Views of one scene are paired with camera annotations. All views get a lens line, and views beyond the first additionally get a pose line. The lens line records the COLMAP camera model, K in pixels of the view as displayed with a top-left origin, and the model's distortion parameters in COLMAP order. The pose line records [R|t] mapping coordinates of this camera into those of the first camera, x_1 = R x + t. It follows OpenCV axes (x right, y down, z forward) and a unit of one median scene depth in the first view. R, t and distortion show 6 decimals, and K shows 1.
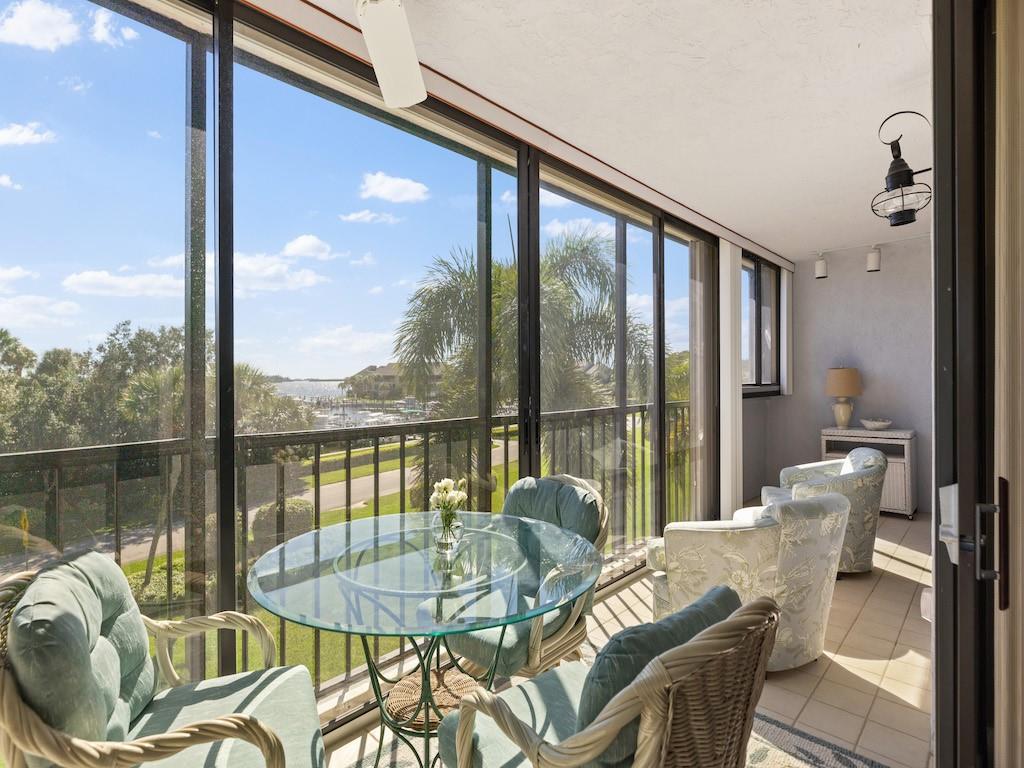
lens RADIAL K [[508.3, 0, 506.6], [0, 508.3, 377.4], [0, 0, 1]] dist [0.001244, 0.000160]
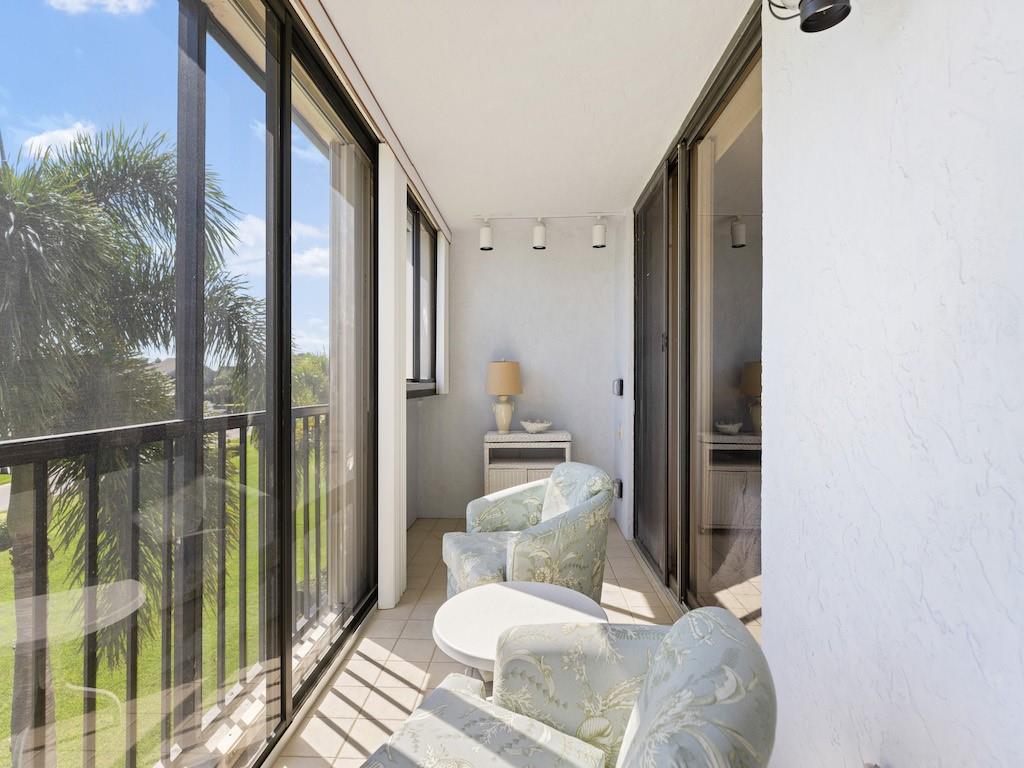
lens RADIAL K [[516.6, 0, 512.0], [0, 516.6, 384.0], [0, 0, 1]] dist [-0.002256, -0.000856]
pose [[0.746822, 0.005072, 0.665005, 0.102629], [-0.008765, 0.999959, 0.002216, 0.017617], [-0.664967, -0.007484, 0.746836, 0.357547]]
